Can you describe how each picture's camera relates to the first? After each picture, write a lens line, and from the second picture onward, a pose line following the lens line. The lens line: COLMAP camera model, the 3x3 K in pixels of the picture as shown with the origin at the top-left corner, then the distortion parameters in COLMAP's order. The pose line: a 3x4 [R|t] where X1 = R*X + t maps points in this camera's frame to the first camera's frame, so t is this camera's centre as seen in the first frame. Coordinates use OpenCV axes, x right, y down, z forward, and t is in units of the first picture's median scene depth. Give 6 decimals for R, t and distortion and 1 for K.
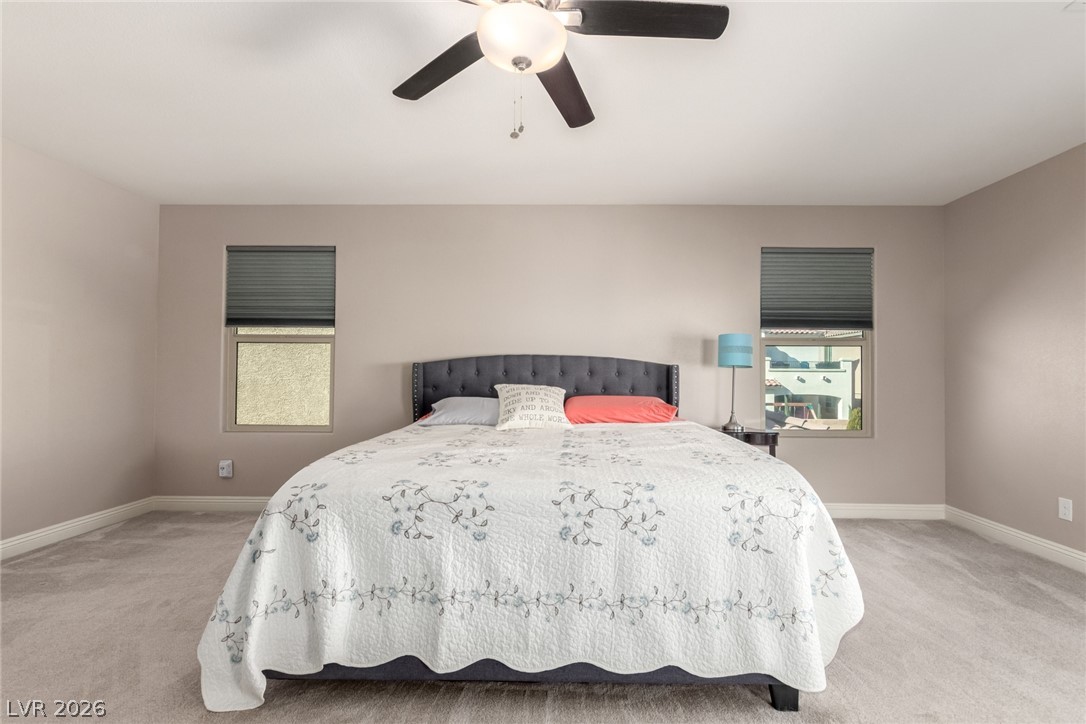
lens RADIAL K [[505.5, 0, 539.5], [0, 505.5, 372.7], [0, 0, 1]] dist [0.001762, -0.001254]
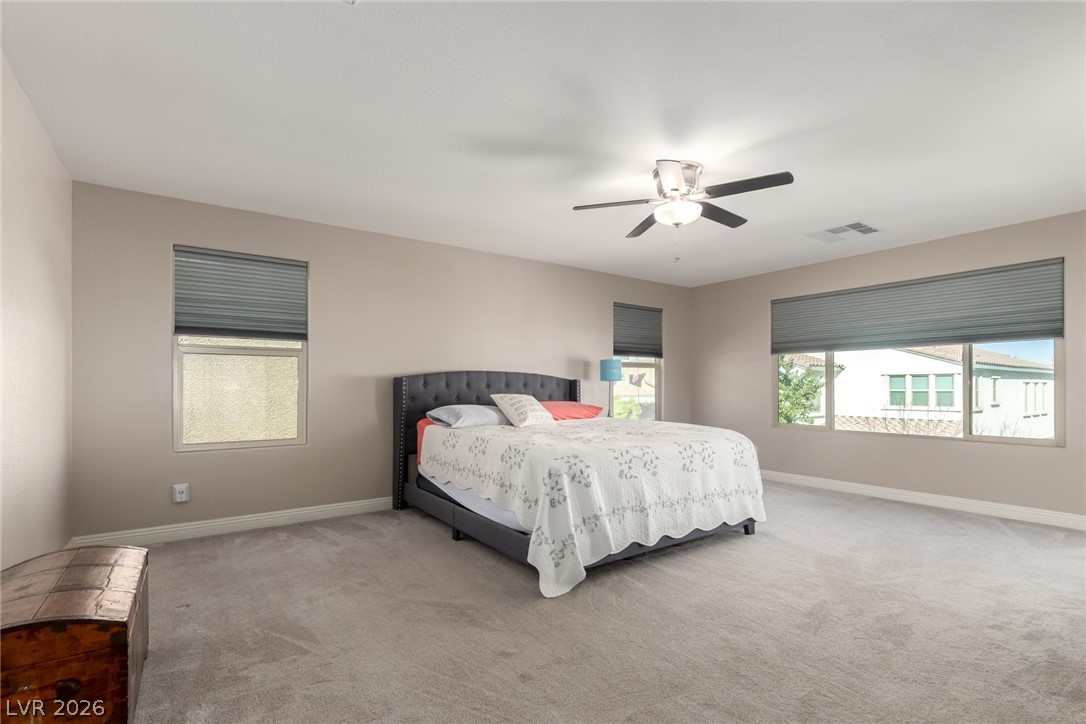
lens RADIAL K [[503.9, 0, 544.3], [0, 503.9, 388.8], [0, 0, 1]] dist [-0.002106, -0.000564]
pose [[0.809035, -0.008790, 0.587695, -0.704369], [0.002613, 0.999932, 0.011358, -0.005247], [-0.587755, -0.007653, 0.809003, -0.120290]]
